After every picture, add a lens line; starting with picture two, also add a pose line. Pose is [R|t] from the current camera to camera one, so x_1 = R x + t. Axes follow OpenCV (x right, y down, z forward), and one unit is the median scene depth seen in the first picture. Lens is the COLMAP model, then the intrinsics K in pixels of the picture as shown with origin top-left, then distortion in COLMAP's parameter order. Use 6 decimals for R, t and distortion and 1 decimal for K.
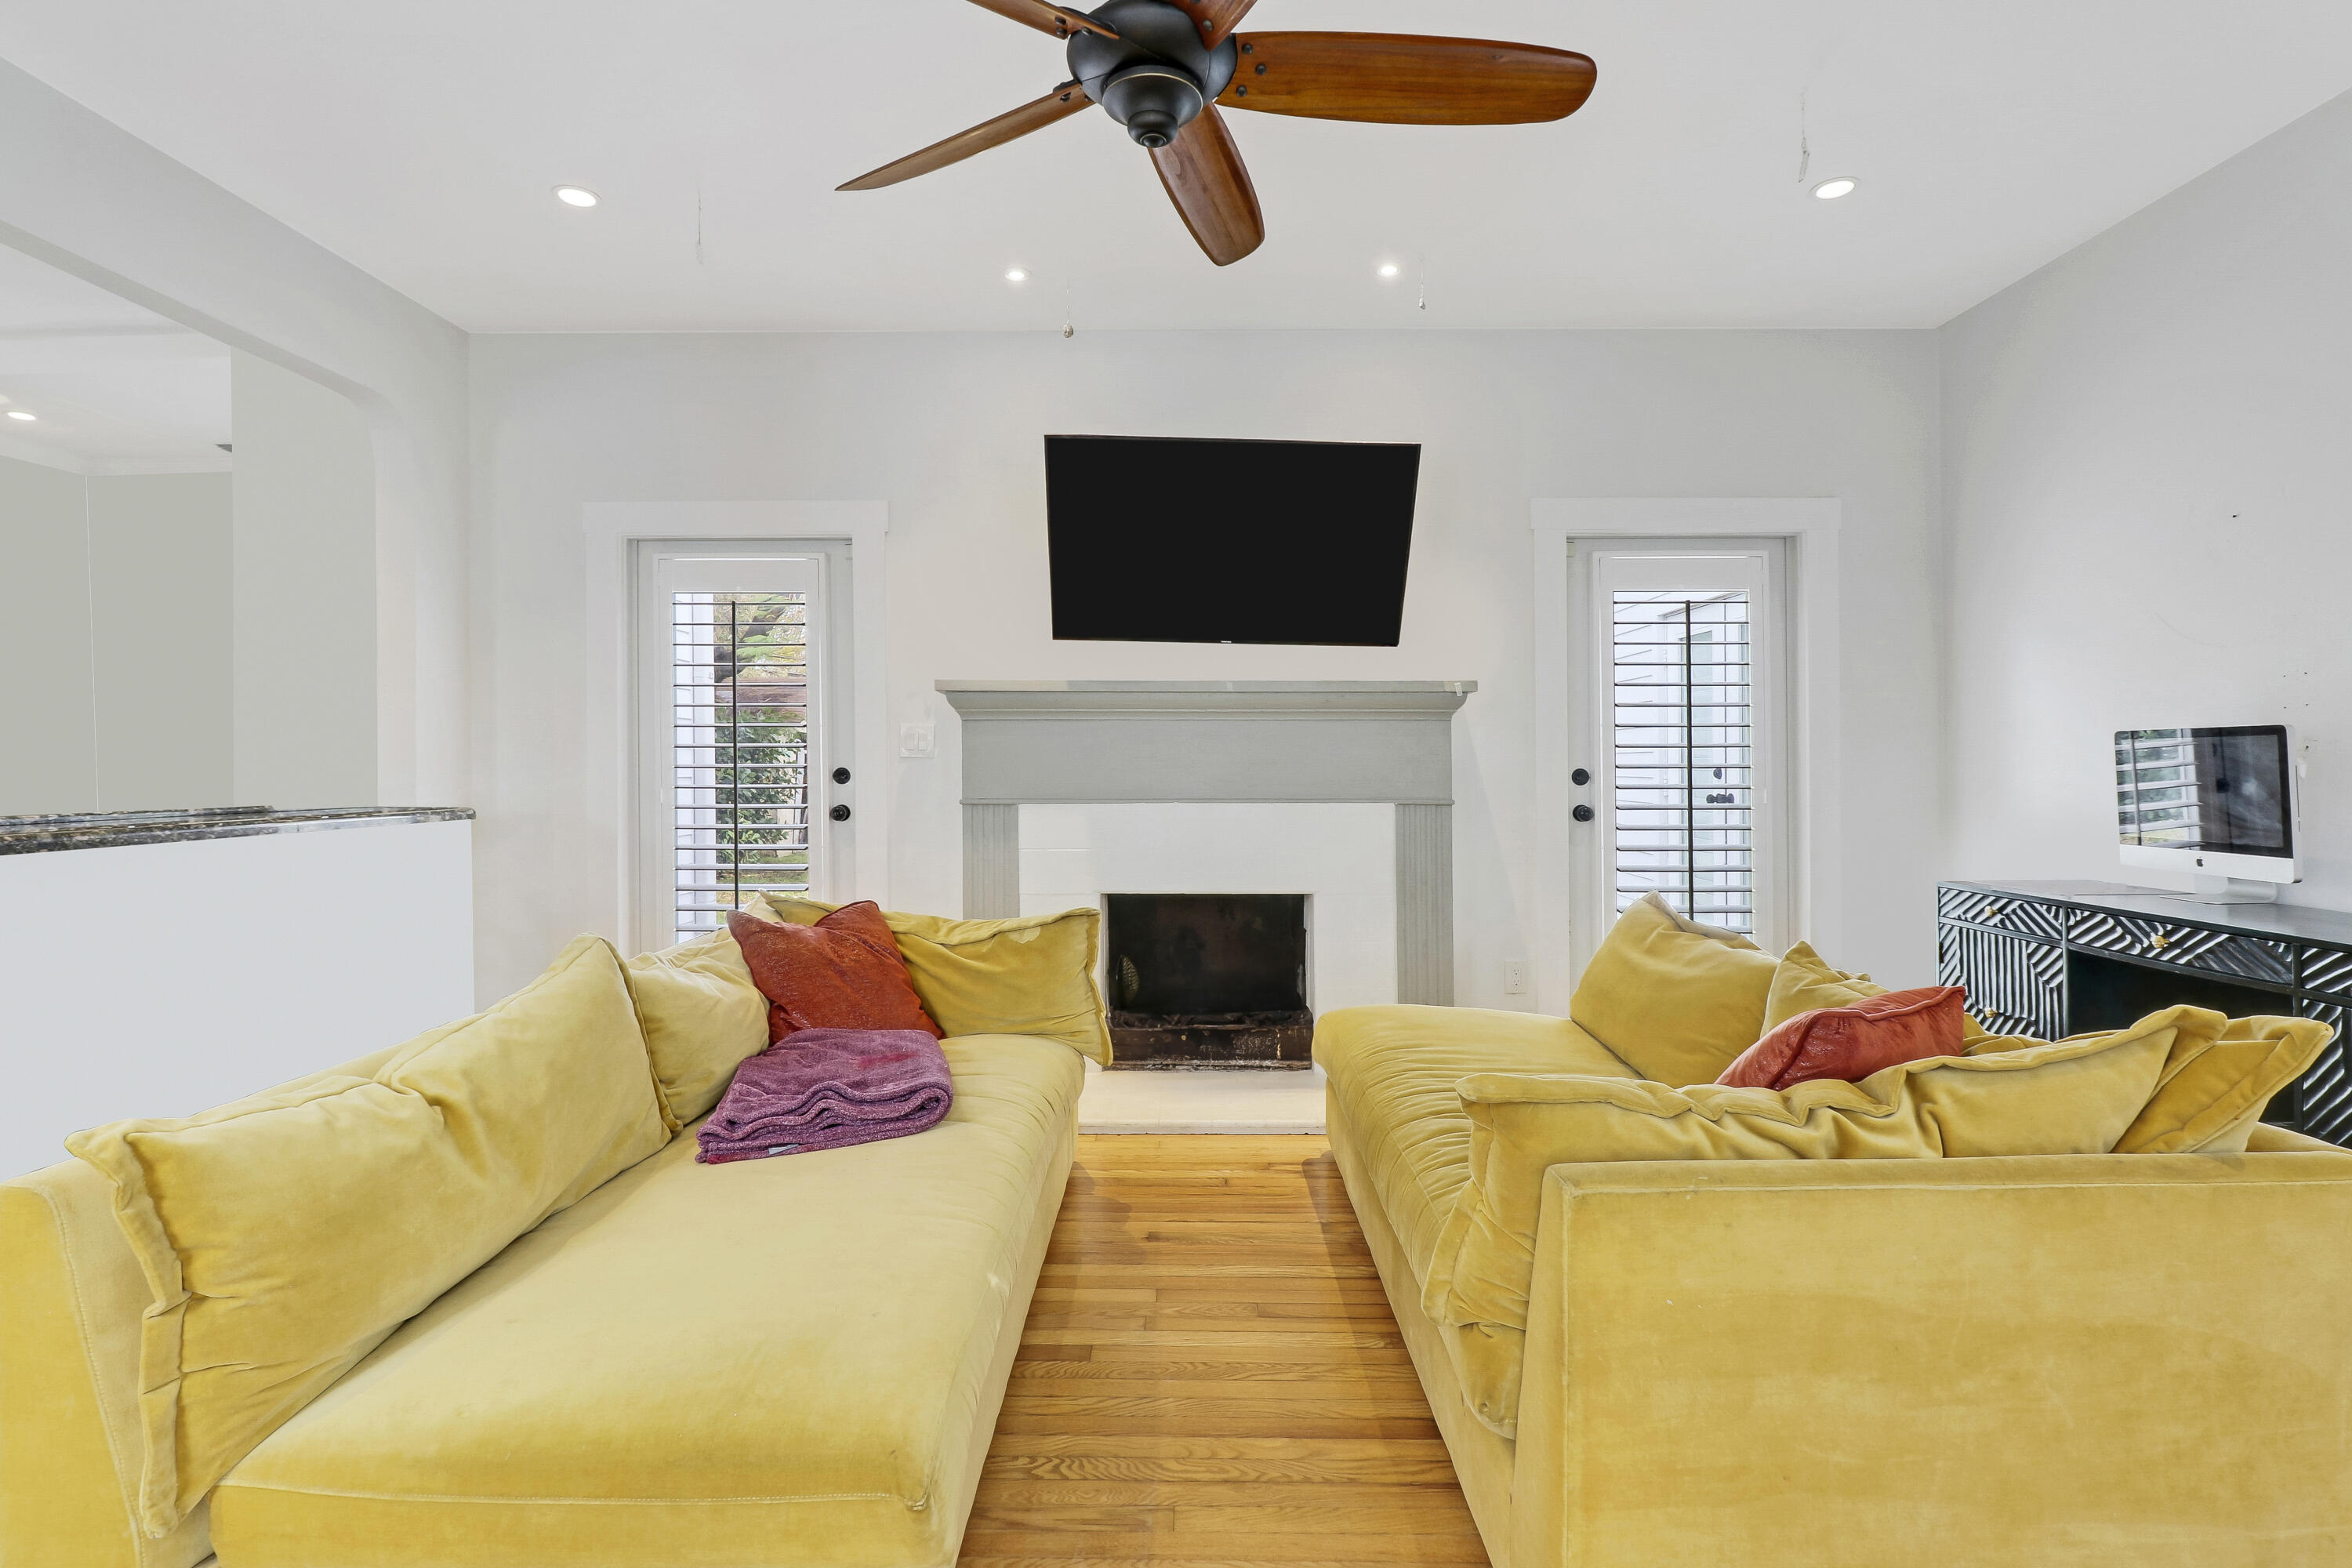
lens RADIAL K [[1147.8, 0, 1171.9], [0, 1147.8, 791.7], [0, 0, 1]] dist [-0.000067, -0.000313]
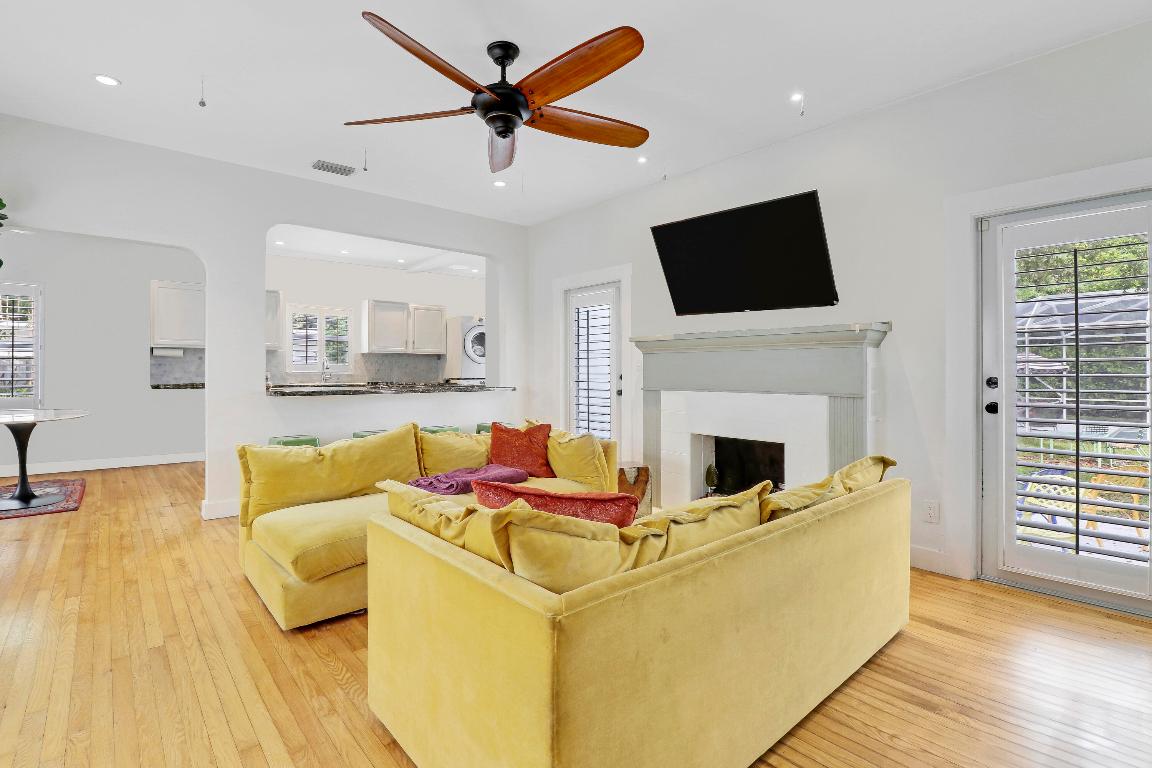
lens RADIAL K [[568.1, 0, 576.4], [0, 568.1, 374.0], [0, 0, 1]] dist [0.034018, -0.032382]
pose [[0.654208, 0.003072, -0.756308, 0.595390], [-0.023750, 0.999582, -0.016484, 0.000957], [0.755941, 0.028747, 0.654008, 0.149196]]
